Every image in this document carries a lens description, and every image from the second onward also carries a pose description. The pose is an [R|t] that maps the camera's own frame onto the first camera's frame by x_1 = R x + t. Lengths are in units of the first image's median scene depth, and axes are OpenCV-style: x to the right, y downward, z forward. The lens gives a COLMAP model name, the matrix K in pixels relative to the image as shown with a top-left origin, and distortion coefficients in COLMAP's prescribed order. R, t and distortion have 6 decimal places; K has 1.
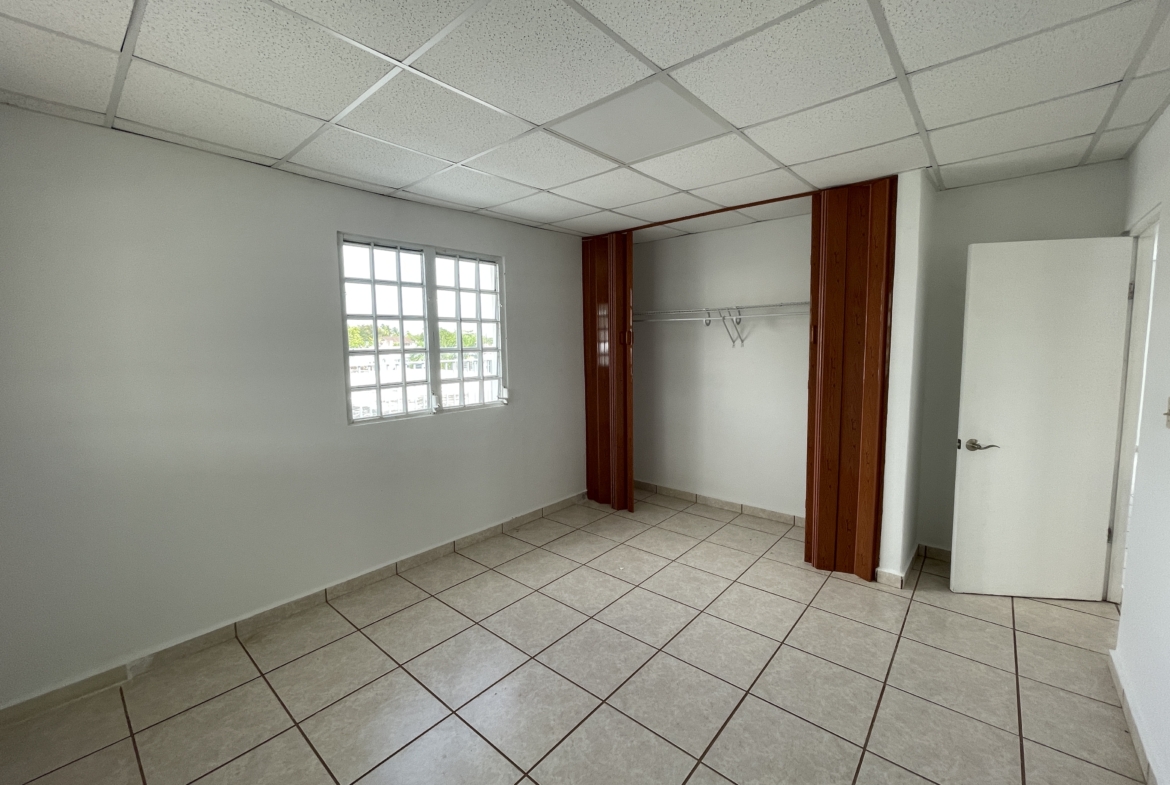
lens RADIAL K [[478.2, 0, 572.7], [0, 478.2, 411.1], [0, 0, 1]] dist [-0.005269, 0.000419]
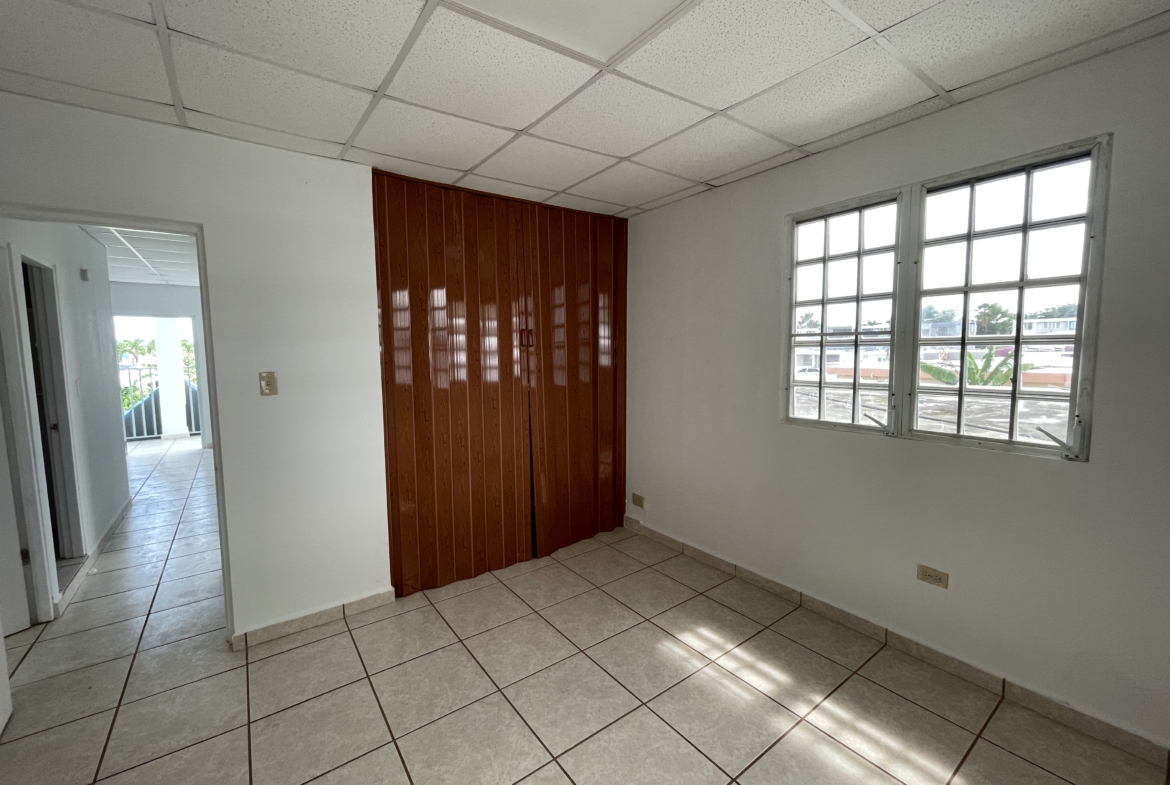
lens RADIAL K [[478.2, 0, 582.9], [0, 478.2, 397.0], [0, 0, 1]] dist [-0.005269, 0.000419]
pose [[-0.225296, 0.126110, -0.966094, 0.478138], [-0.109327, 0.982053, 0.153688, -0.106995], [0.968137, 0.140245, -0.207465, 0.733207]]
